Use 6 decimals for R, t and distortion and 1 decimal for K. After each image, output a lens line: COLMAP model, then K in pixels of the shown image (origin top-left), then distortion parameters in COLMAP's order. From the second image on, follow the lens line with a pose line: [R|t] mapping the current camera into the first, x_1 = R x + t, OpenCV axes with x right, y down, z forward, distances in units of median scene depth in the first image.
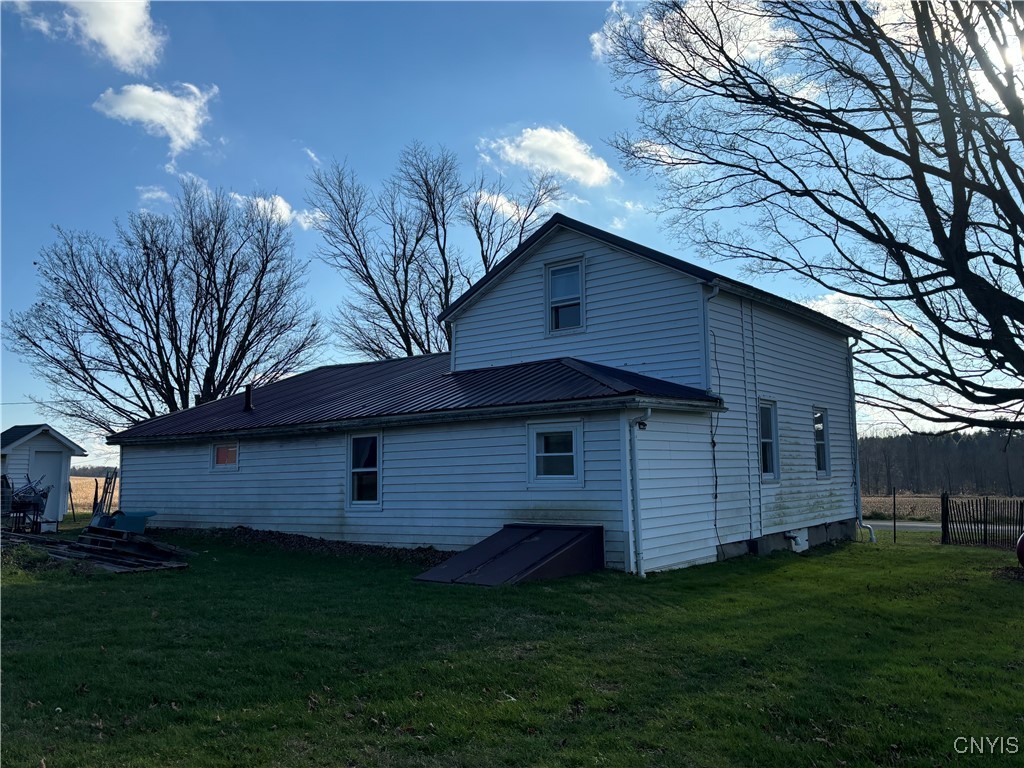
lens RADIAL K [[837.9, 0, 512.0], [0, 837.9, 384.0], [0, 0, 1]] dist [0.074554, -0.003077]
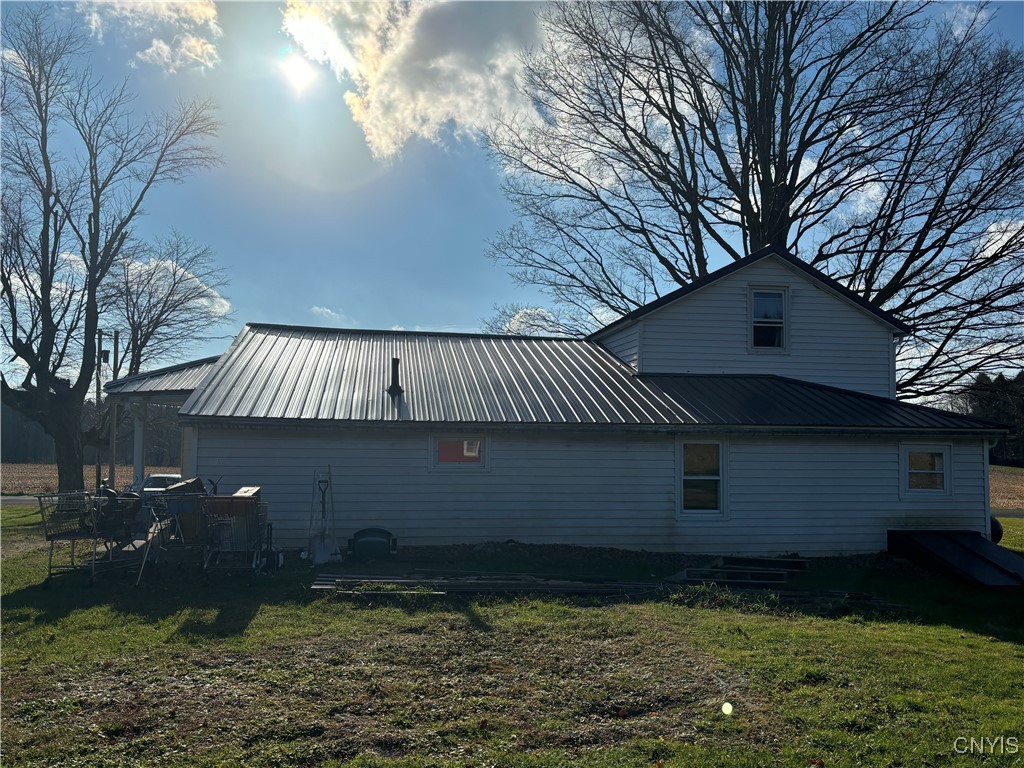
lens RADIAL K [[861.9, 0, 512.0], [0, 861.9, 384.0], [0, 0, 1]] dist [-0.003162, -0.008086]
pose [[0.695925, 0.078902, 0.713767, -1.016866], [-0.106875, 0.994256, -0.005704, 0.023905], [-0.710117, -0.072314, 0.700360, 0.461469]]
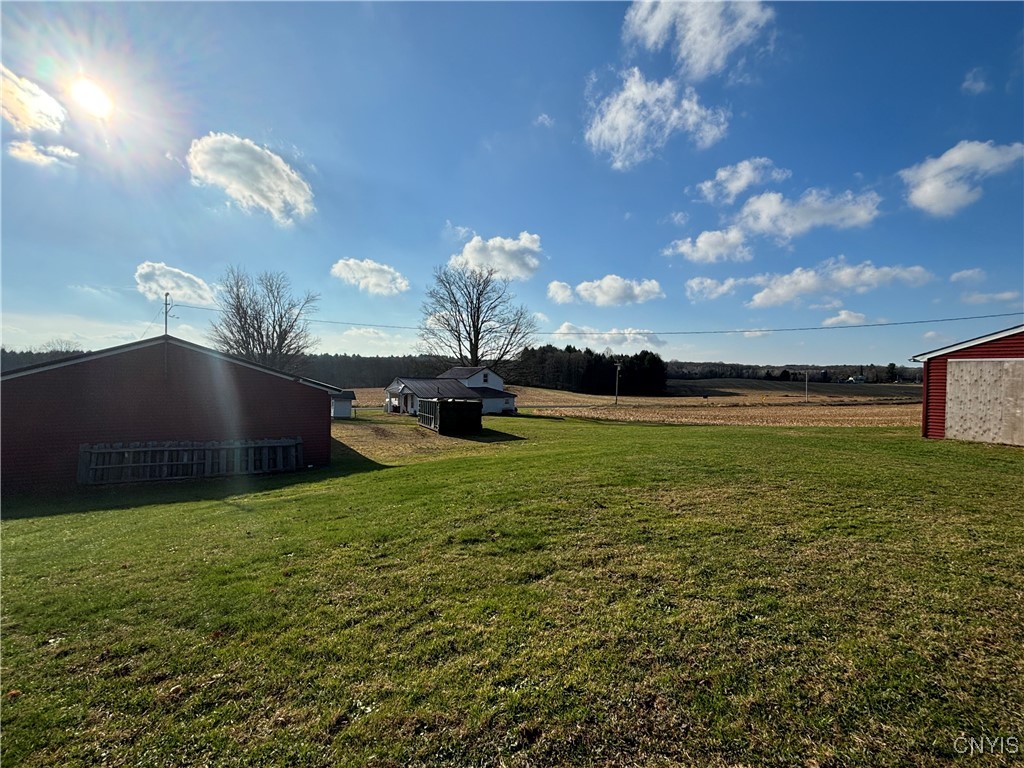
lens RADIAL K [[510.5, 0, 512.0], [0, 510.5, 384.0], [0, 0, 1]] dist [0.000079, -0.000003]
pose [[0.297521, 0.004733, 0.954704, -4.100114], [-0.123653, 0.991756, 0.033618, -0.233682], [-0.946674, -0.128054, 0.295653, -0.489258]]
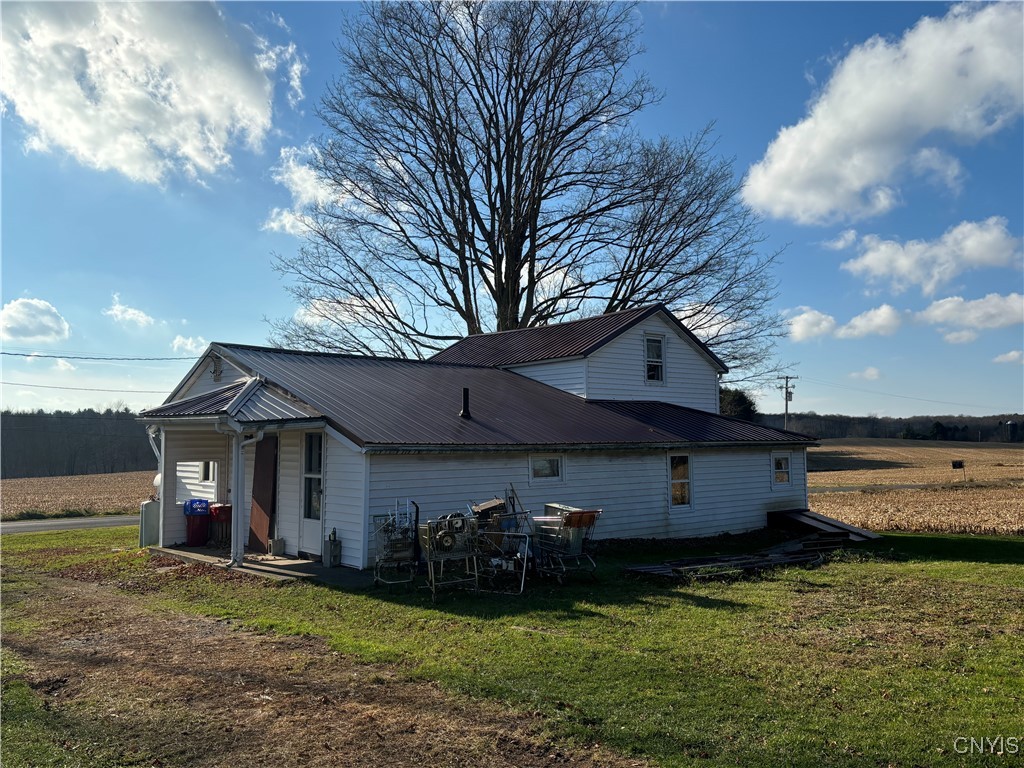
lens RADIAL K [[837.9, 0, 512.0], [0, 837.9, 384.0], [0, 0, 1]] dist [0.074554, -0.003077]
pose [[0.202229, 0.089782, 0.975214, -1.472435], [-0.103095, 0.992208, -0.069968, 0.069536], [-0.973897, -0.086390, 0.209909, 0.972083]]
